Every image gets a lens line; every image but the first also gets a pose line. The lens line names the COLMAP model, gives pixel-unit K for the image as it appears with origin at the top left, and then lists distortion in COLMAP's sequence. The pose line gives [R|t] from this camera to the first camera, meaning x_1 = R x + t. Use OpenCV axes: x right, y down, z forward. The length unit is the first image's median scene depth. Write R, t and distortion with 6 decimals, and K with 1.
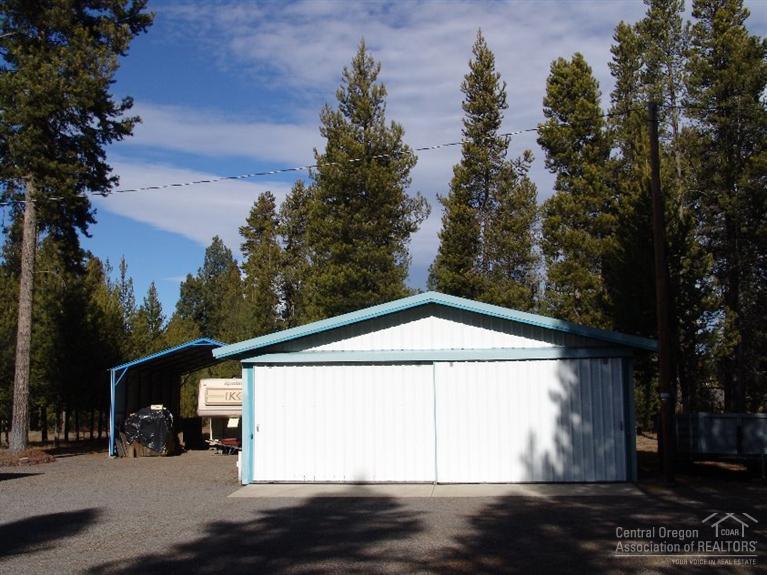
lens RADIAL K [[907.3, 0, 383.5], [0, 907.3, 287.5], [0, 0, 1]] dist [-0.021913, -0.011869]
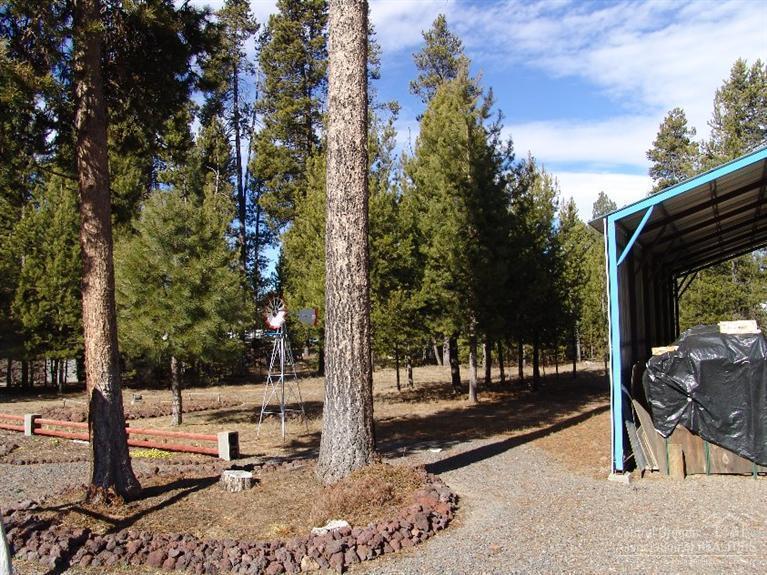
lens RADIAL K [[636.7, 0, 383.5], [0, 636.7, 287.5], [0, 0, 1]] dist [-0.156120, 0.128394]
pose [[0.878728, -0.036634, -0.475914, -0.195612], [0.060744, 0.997526, 0.035373, 0.077026], [0.473441, -0.059992, 0.878780, 0.561389]]
